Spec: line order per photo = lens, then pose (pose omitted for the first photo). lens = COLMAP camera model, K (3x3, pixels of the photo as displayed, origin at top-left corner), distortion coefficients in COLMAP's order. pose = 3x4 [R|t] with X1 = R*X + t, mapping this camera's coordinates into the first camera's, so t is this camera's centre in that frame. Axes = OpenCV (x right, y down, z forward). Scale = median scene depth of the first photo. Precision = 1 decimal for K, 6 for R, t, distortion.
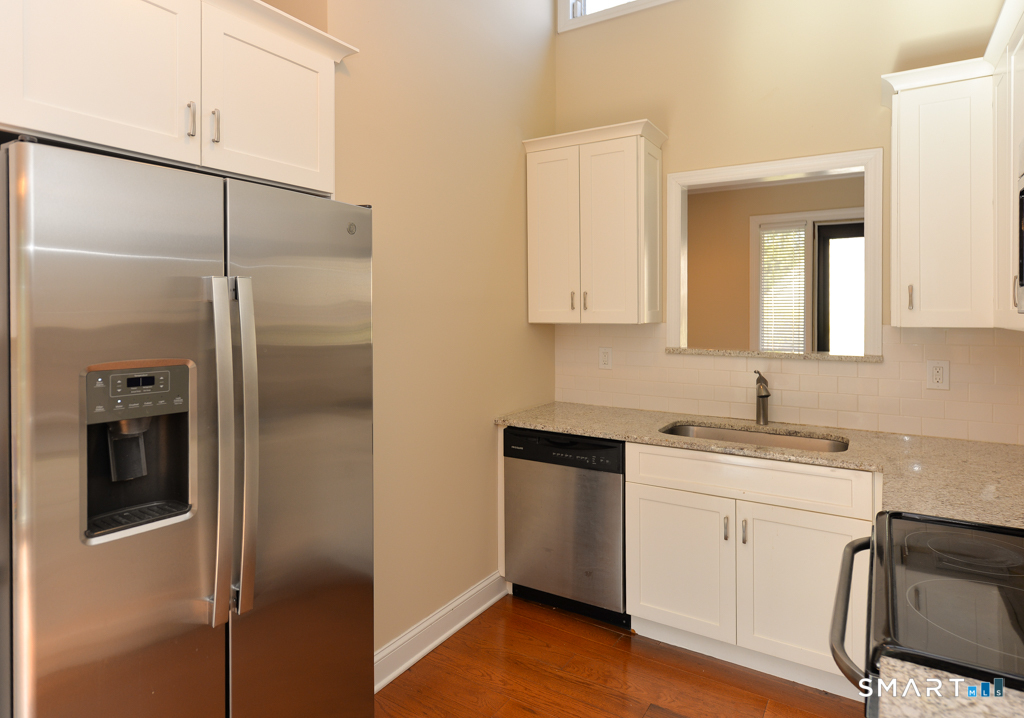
lens RADIAL K [[593.1, 0, 510.7], [0, 593.1, 317.9], [0, 0, 1]] dist [0.003961, 0.000687]
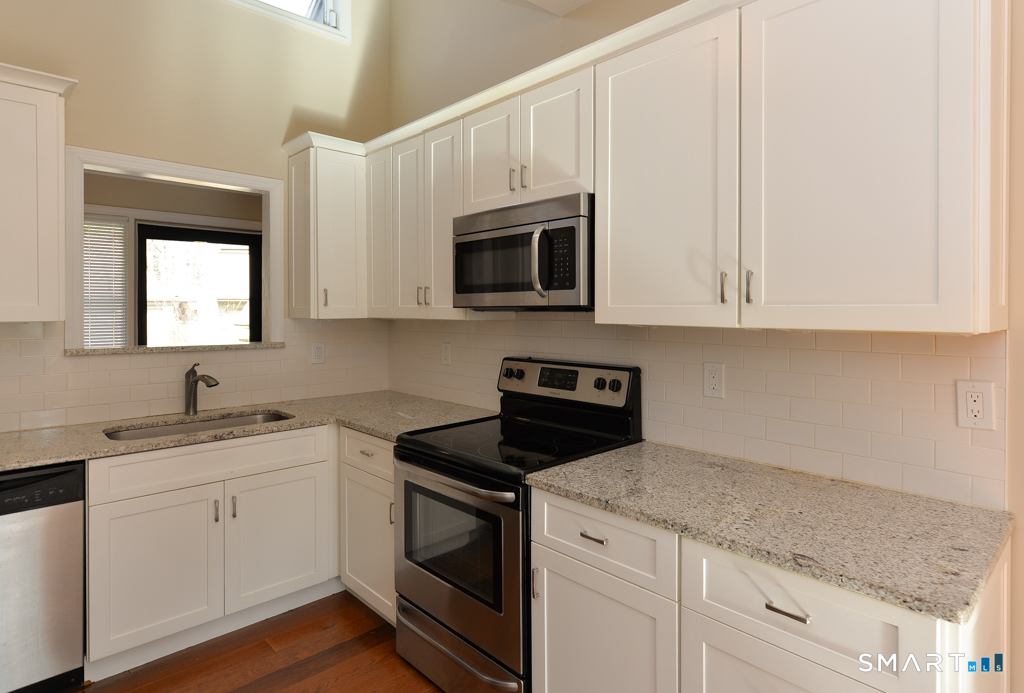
lens RADIAL K [[558.3, 0, 544.6], [0, 558.3, 315.5], [0, 0, 1]] dist [0.001447, -0.000193]
pose [[0.221263, -0.009432, 0.975169, -0.412124], [0.010789, 0.999916, 0.007223, 0.003353], [-0.975154, 0.008923, 0.221346, 0.175415]]
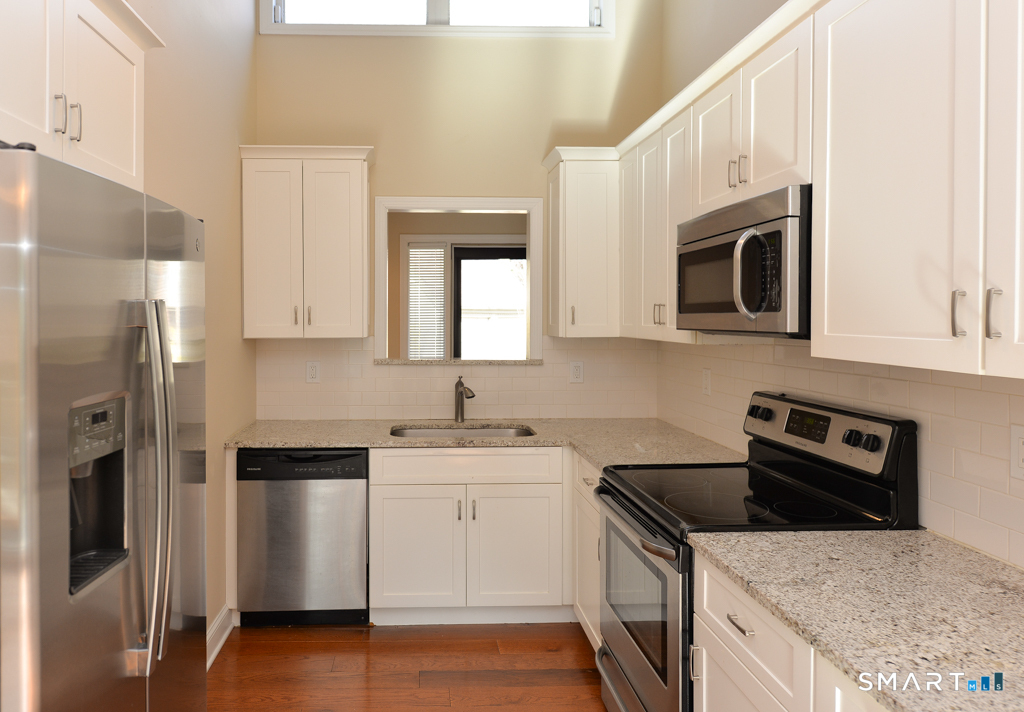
lens RADIAL K [[666.8, 0, 442.3], [0, 666.8, 327.7], [0, 0, 1]] dist [-0.001578, 0.000727]
pose [[0.824156, -0.009437, 0.566284, -0.356616], [0.006699, 0.999954, 0.006914, -0.015779], [-0.566323, -0.001904, 0.824181, -0.063922]]
